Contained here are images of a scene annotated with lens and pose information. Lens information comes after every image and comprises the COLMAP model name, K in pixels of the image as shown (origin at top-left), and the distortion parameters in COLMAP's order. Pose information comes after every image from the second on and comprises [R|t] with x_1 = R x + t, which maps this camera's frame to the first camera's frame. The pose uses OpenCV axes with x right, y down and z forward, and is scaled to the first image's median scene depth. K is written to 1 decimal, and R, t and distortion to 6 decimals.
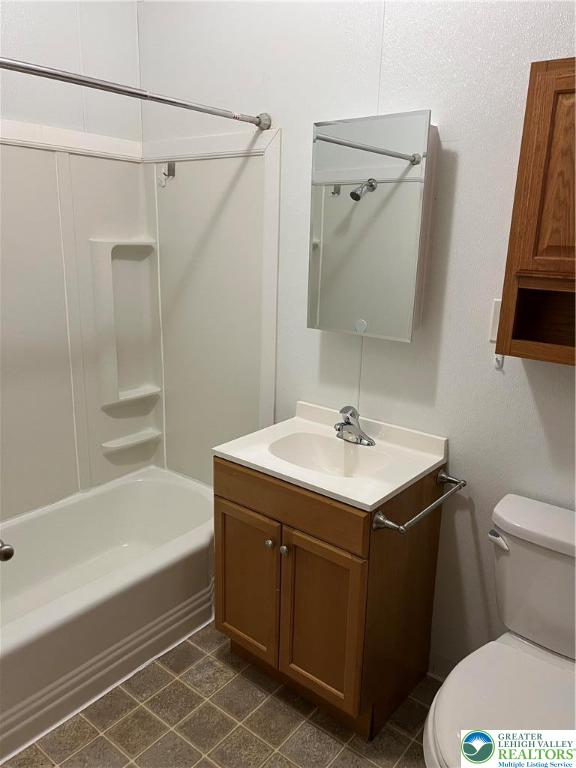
lens RADIAL K [[573.1, 0, 289.2], [0, 573.1, 383.2], [0, 0, 1]] dist [0.061264, -0.066101]
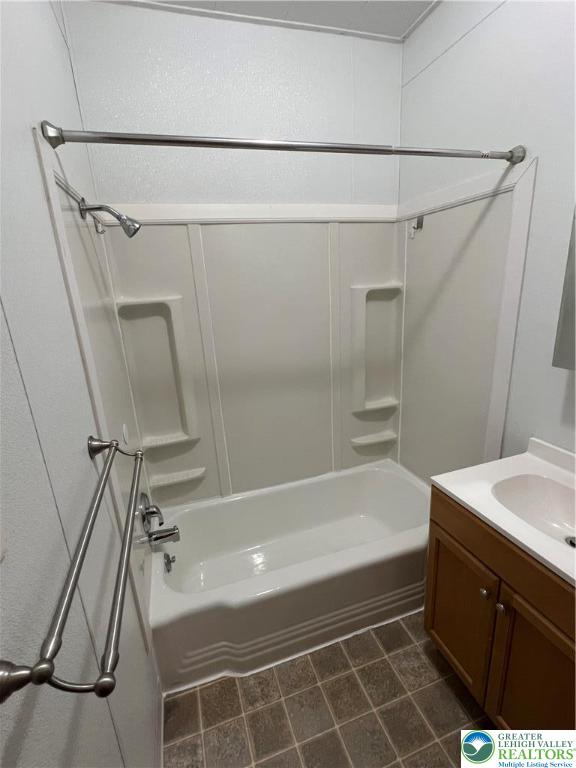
lens RADIAL K [[357.5, 0, 285.9], [0, 357.5, 385.8], [0, 0, 1]] dist [0.004038, -0.000546]
pose [[0.837258, 0.078519, -0.541141, -0.011338], [-0.062421, 0.996892, 0.048071, -0.060104], [0.543233, -0.006470, 0.839557, 0.257317]]
